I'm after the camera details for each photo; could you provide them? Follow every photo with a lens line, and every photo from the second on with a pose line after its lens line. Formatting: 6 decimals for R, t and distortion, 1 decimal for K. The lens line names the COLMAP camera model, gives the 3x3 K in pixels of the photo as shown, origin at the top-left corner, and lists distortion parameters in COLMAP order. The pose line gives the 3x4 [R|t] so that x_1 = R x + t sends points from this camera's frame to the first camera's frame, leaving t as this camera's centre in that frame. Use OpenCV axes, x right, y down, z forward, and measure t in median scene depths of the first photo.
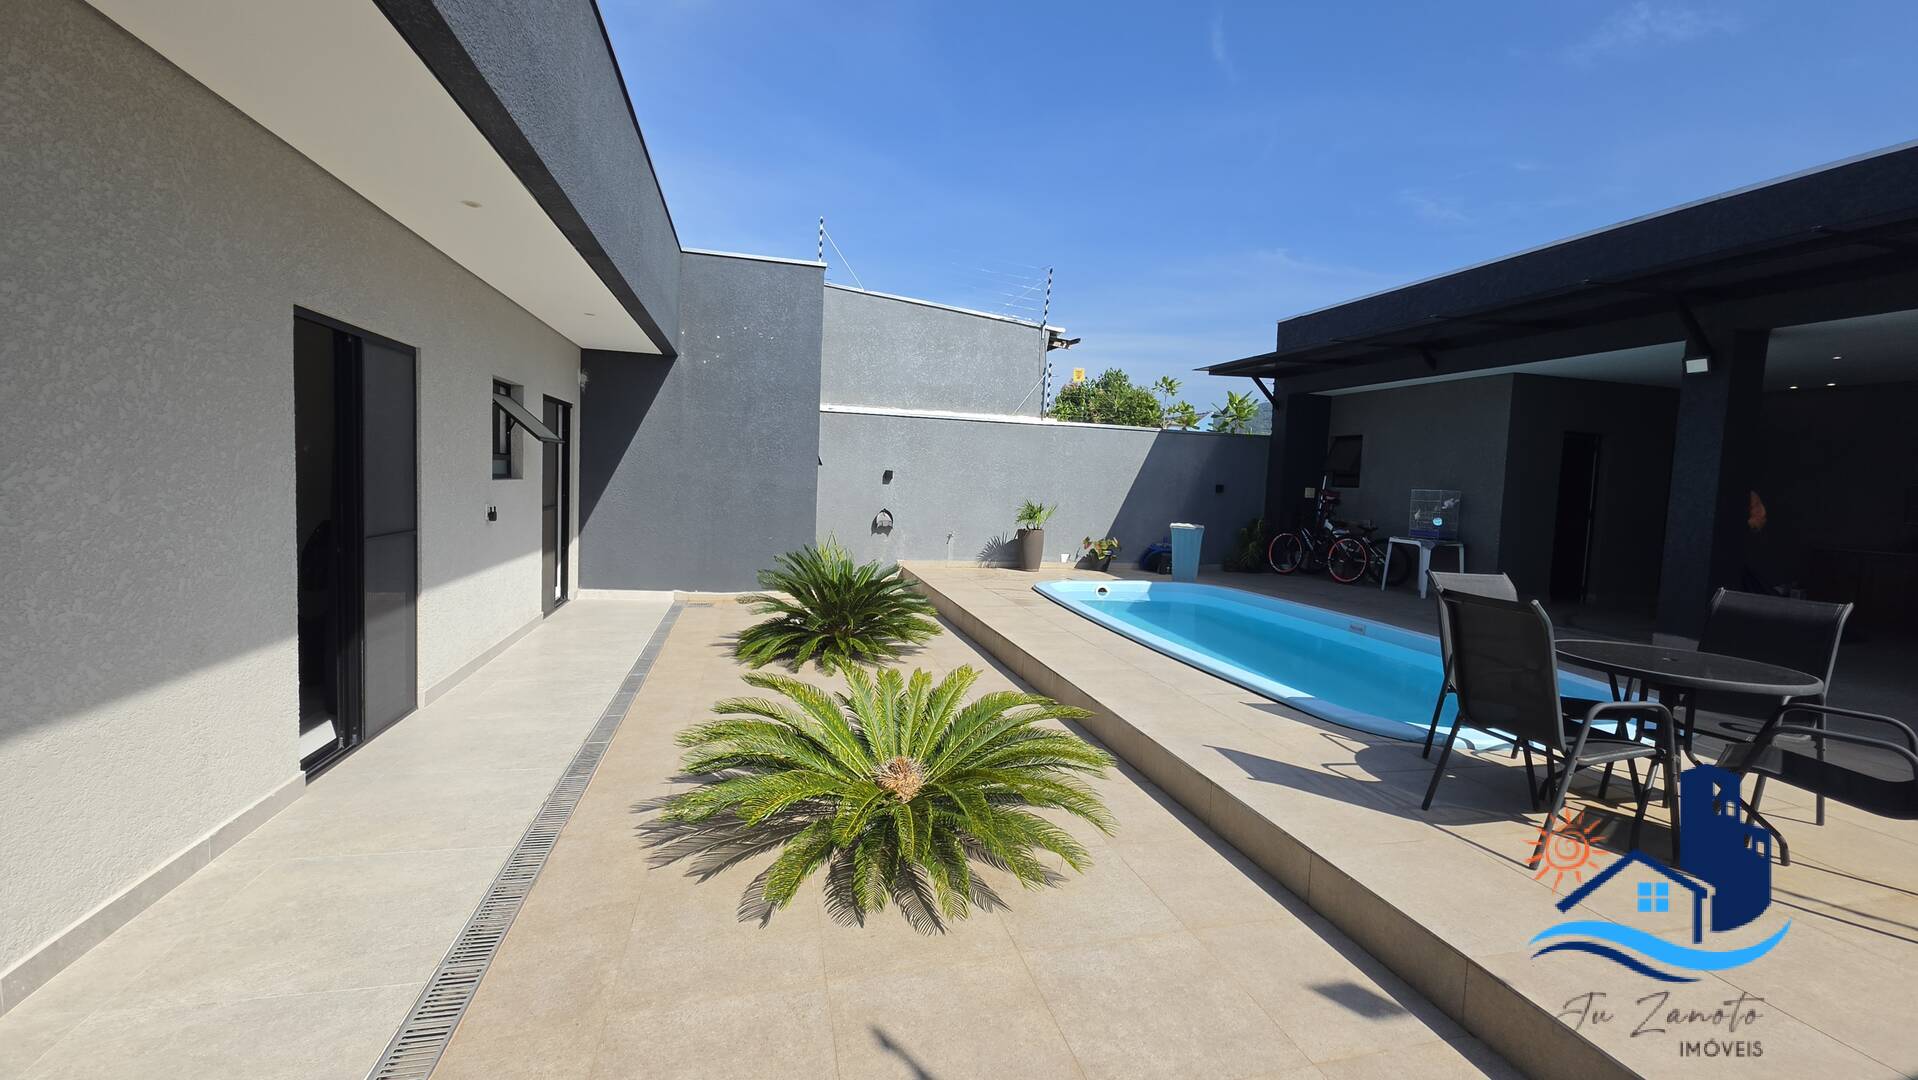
lens RADIAL K [[768.0, 0, 954.0], [0, 768.0, 526.8], [0, 0, 1]] dist [0.012731, -0.008464]
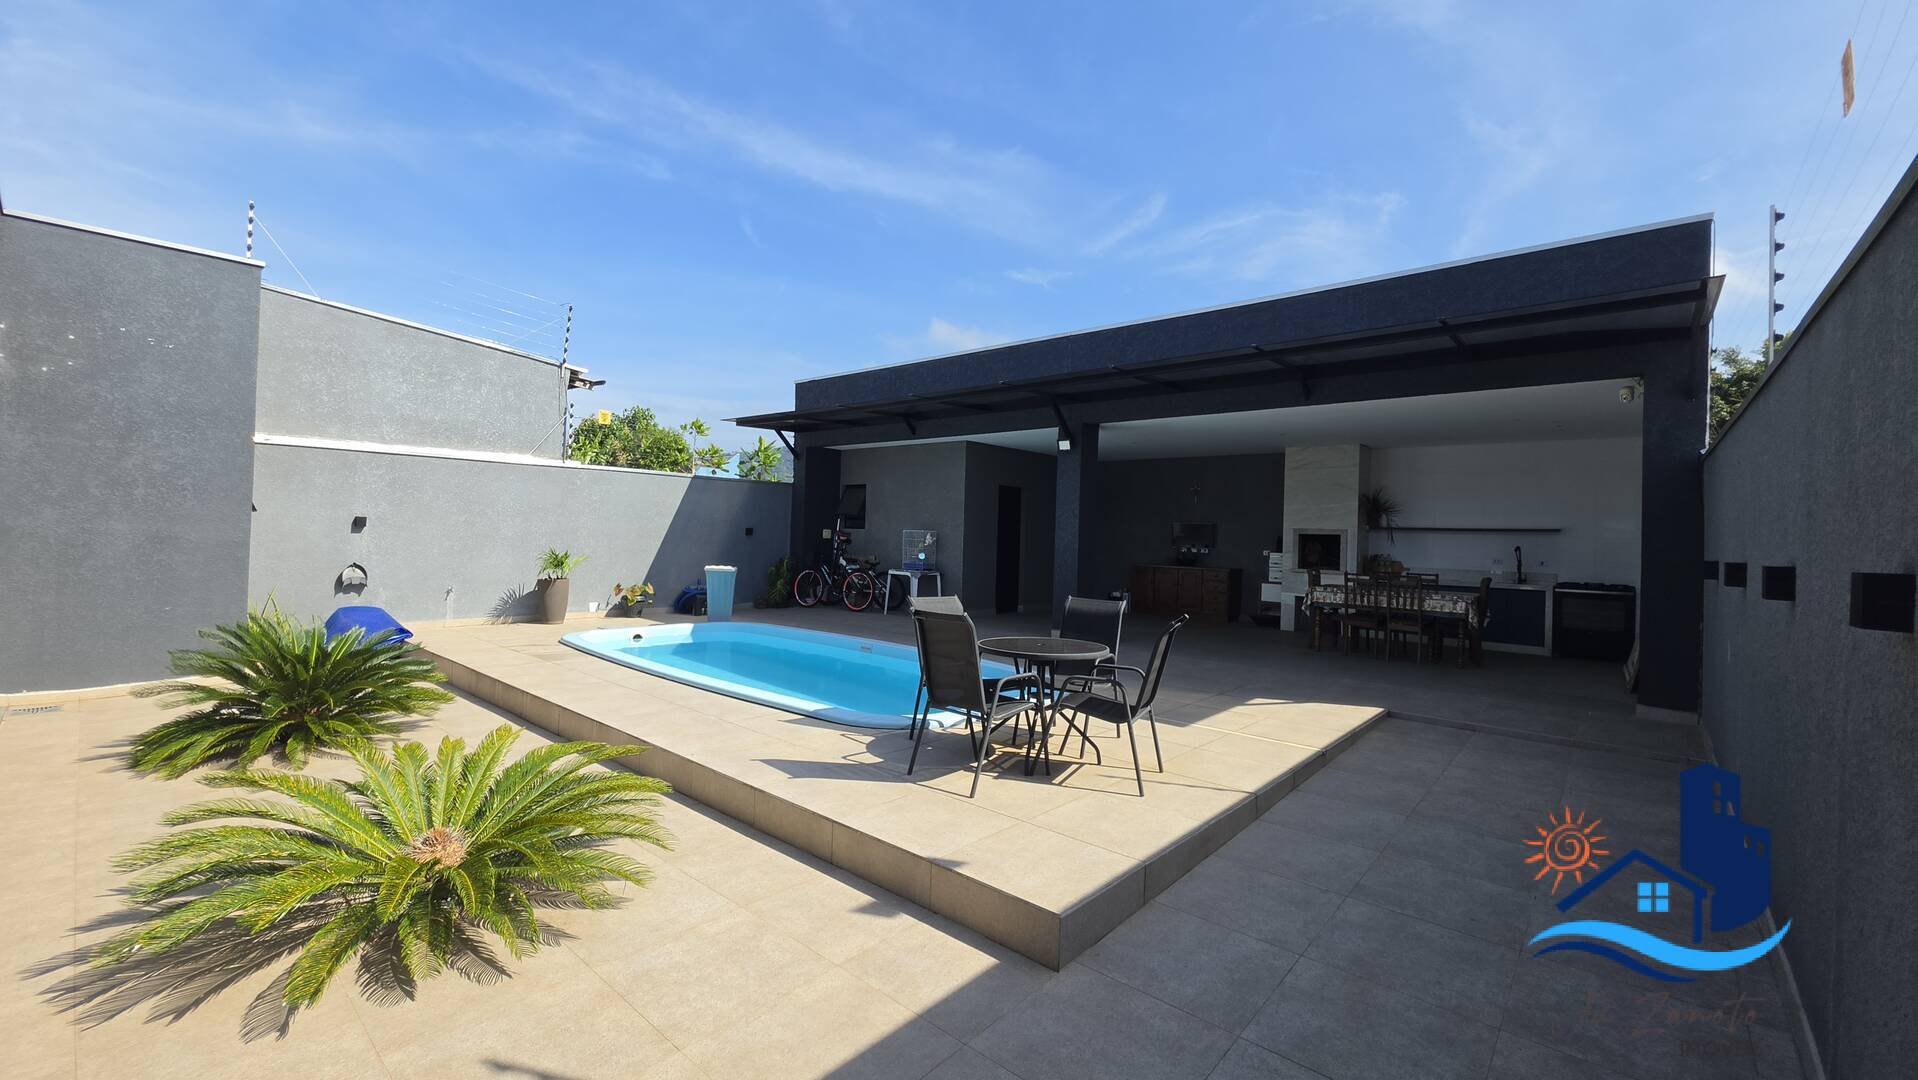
lens RADIAL K [[768.0, 0, 954.0], [0, 768.0, 526.8], [0, 0, 1]] dist [0.012731, -0.008464]
pose [[0.828245, -0.013262, 0.560209, -0.037880], [0.041967, 0.998380, -0.038412, -0.006008], [-0.558792, 0.055325, 0.827460, -0.093596]]
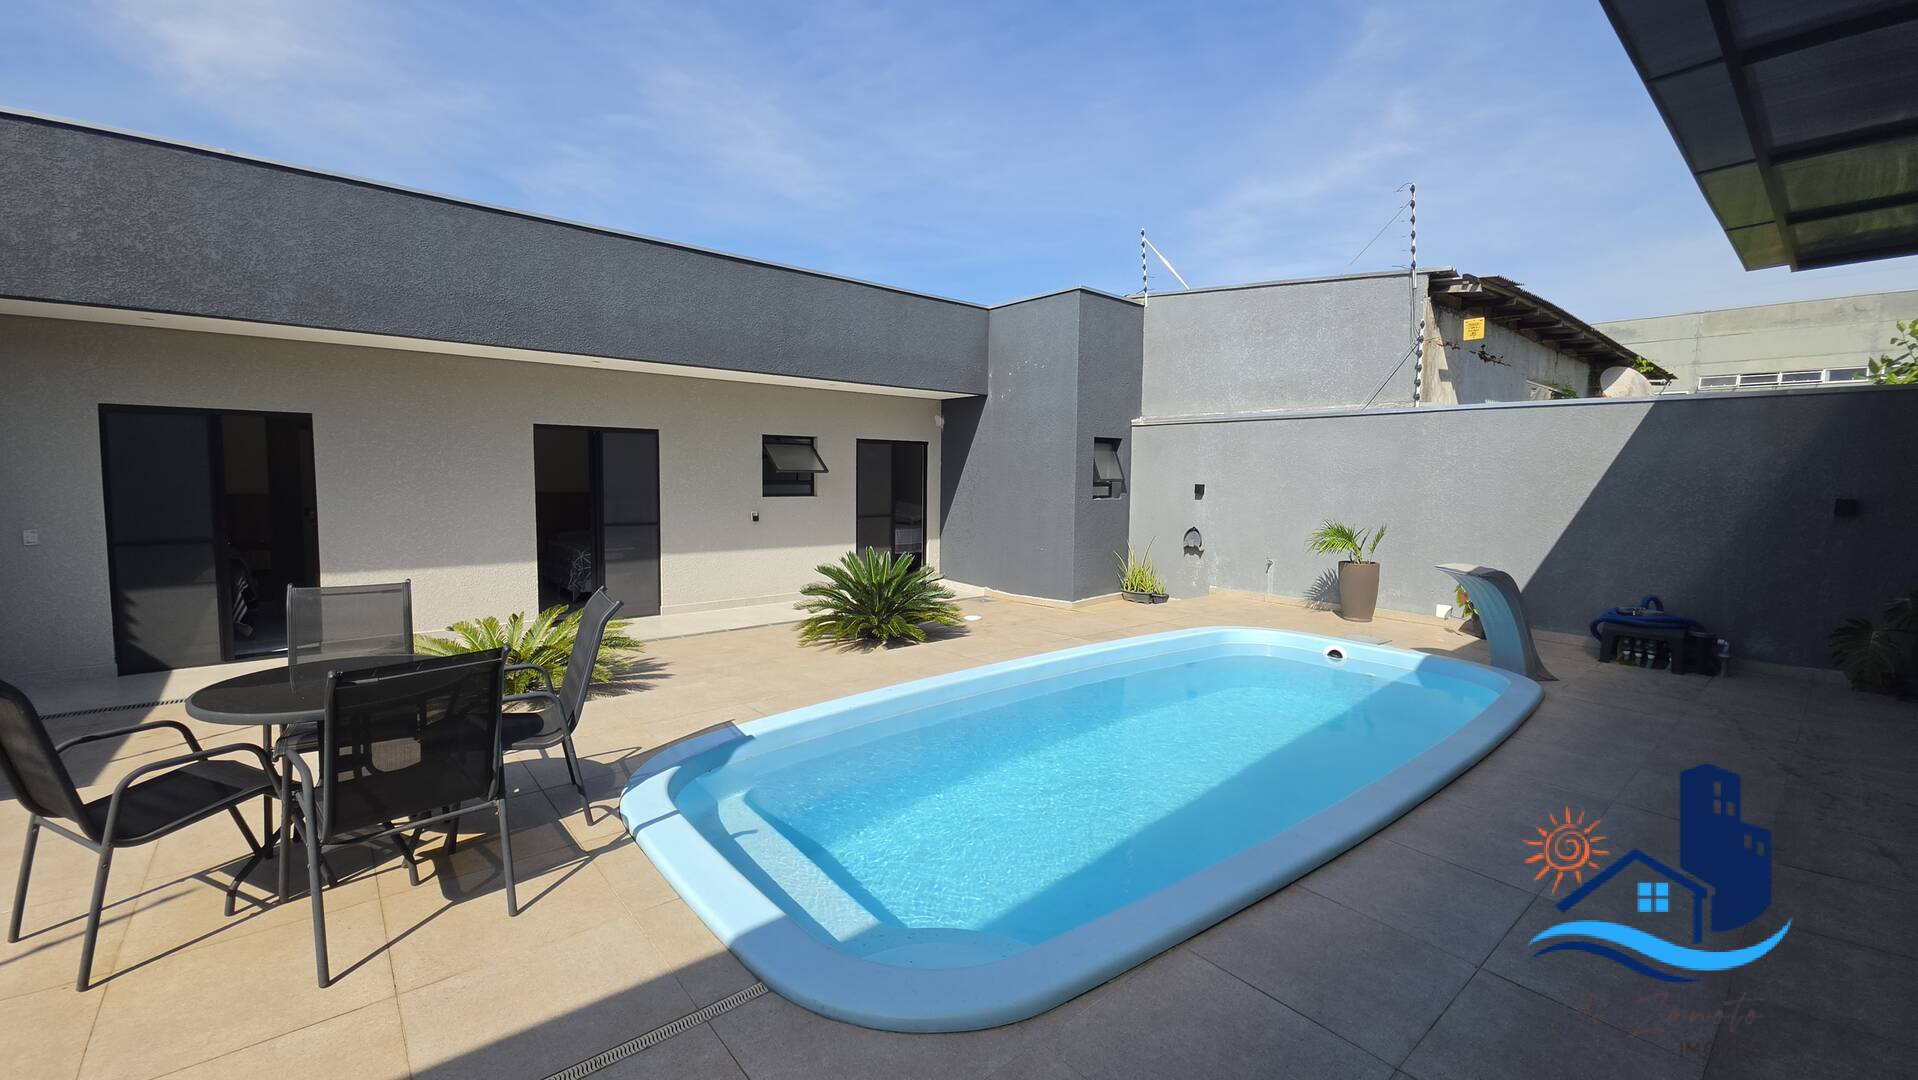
lens RADIAL K [[768.0, 0, 954.0], [0, 768.0, 526.8], [0, 0, 1]] dist [0.012731, -0.008464]
pose [[0.438864, 0.026227, -0.898171, 1.084644], [-0.049759, 0.998749, 0.004850, -0.026377], [0.897175, 0.042564, 0.439620, 0.649768]]
